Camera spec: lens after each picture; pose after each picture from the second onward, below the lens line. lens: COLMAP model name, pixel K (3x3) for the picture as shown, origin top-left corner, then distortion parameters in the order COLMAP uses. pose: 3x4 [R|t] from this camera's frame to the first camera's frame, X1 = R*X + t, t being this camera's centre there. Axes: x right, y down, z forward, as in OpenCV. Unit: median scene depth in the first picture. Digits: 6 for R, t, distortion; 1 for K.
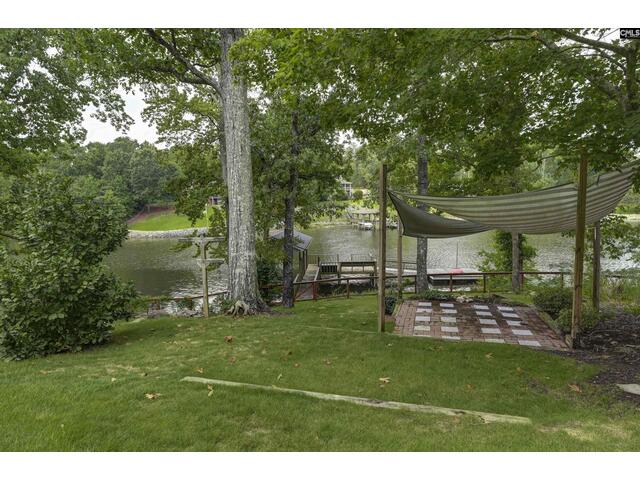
lens RADIAL K [[338.4, 0, 328.4], [0, 338.4, 231.0], [0, 0, 1]] dist [0.008017, -0.007971]
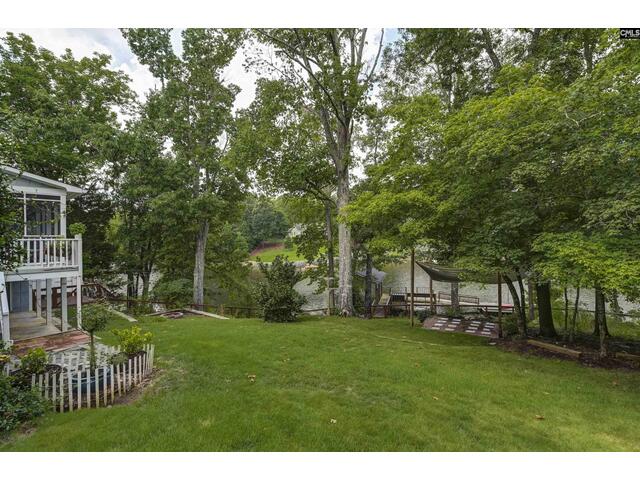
lens RADIAL K [[304.7, 0, 326.4], [0, 304.7, 240.5], [0, 0, 1]] dist [-0.004058, -0.006645]
pose [[0.967754, 0.008643, -0.251748, 0.049756], [-0.026982, 0.997218, -0.069486, -0.042632], [0.250447, 0.074038, 0.965295, -0.457344]]
